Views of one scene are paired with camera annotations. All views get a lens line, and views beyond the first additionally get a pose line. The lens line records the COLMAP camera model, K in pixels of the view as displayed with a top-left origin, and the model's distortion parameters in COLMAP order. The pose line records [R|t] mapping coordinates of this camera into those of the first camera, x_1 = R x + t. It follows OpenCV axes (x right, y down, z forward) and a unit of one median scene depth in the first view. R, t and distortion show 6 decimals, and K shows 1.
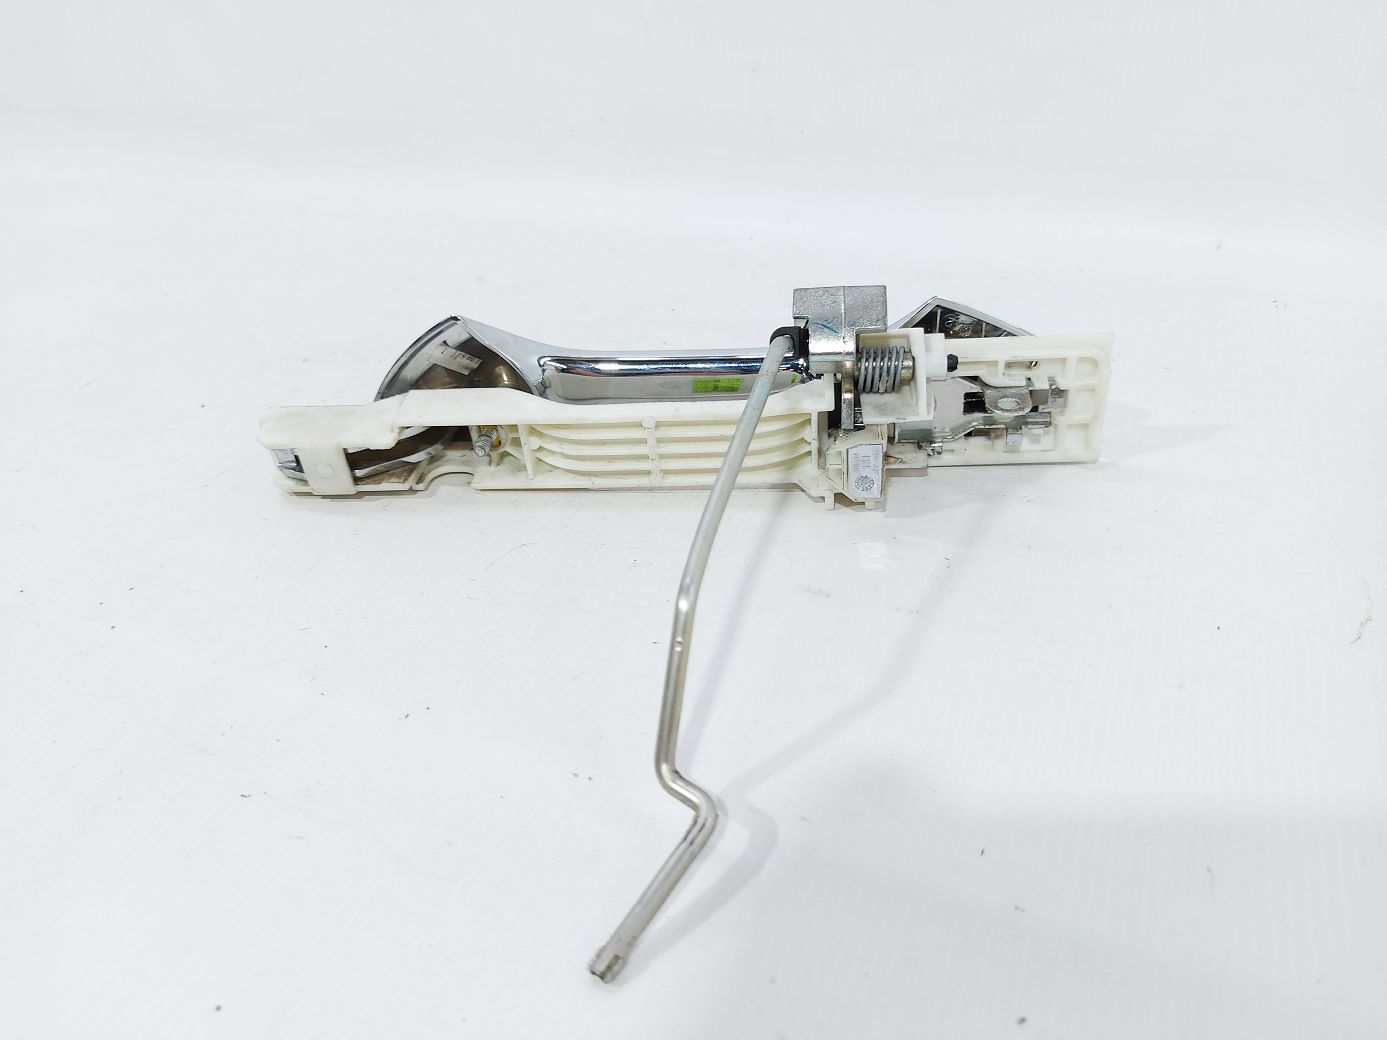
lens RADIAL K [[978.4, 0, 693.5], [0, 978.4, 520.0], [0, 0, 1]] dist [0.002648, -0.000597]
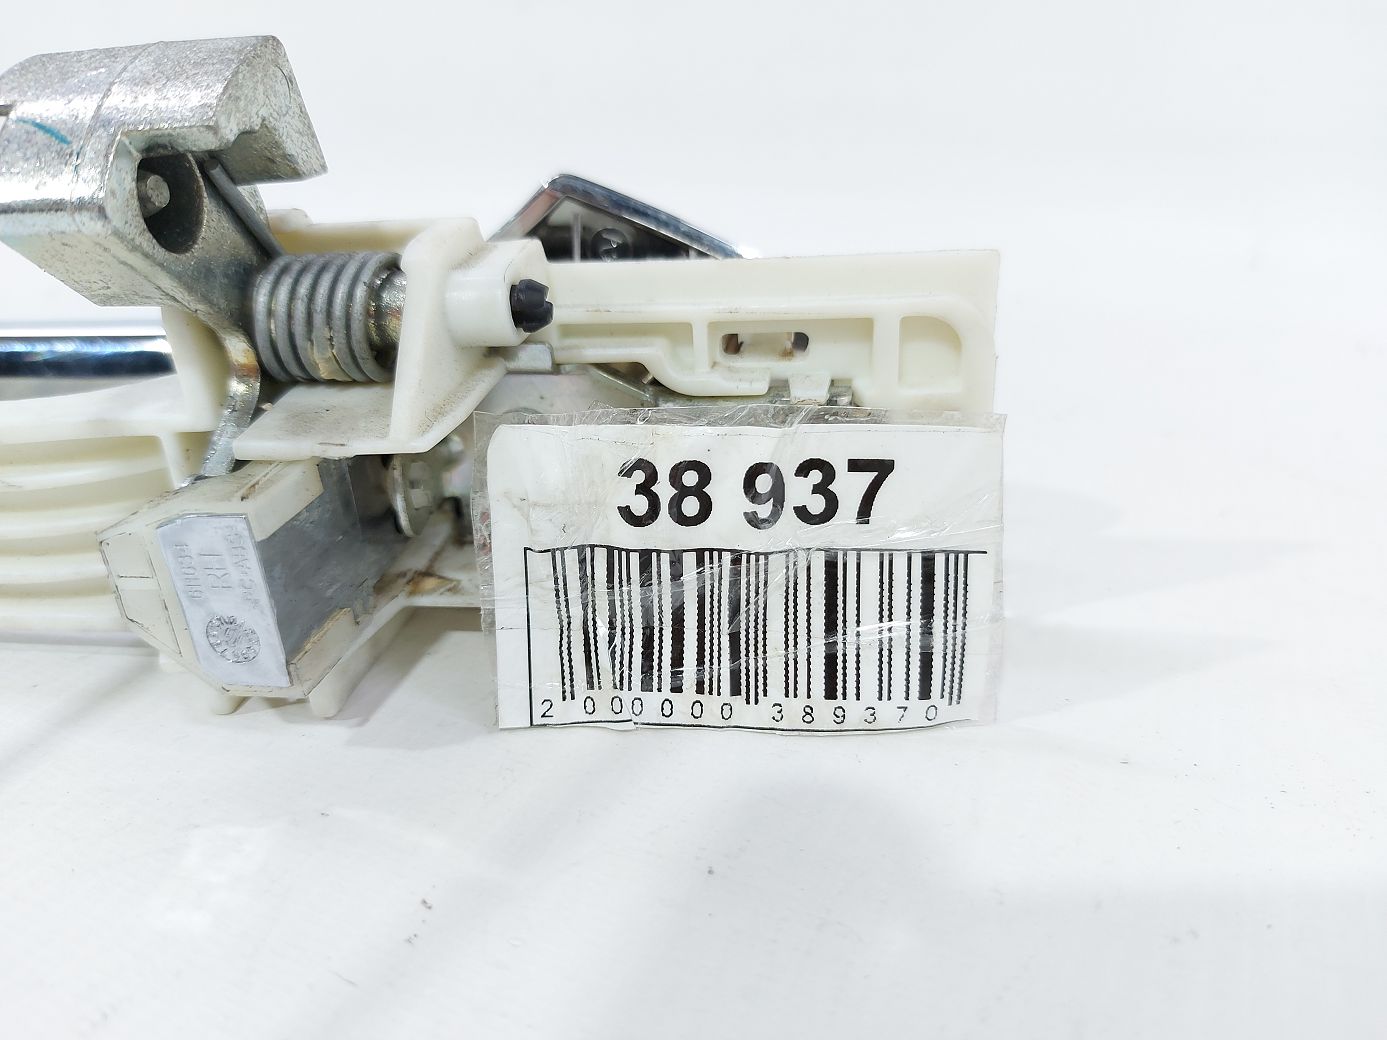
lens RADIAL K [[978.4, 0, 693.5], [0, 978.4, 520.0], [0, 0, 1]] dist [0.002648, -0.000597]
pose [[0.998750, 0.046244, -0.018986, 0.324383], [-0.048726, 0.985406, -0.163095, -0.030099], [0.011167, 0.163816, 0.986428, 0.652668]]
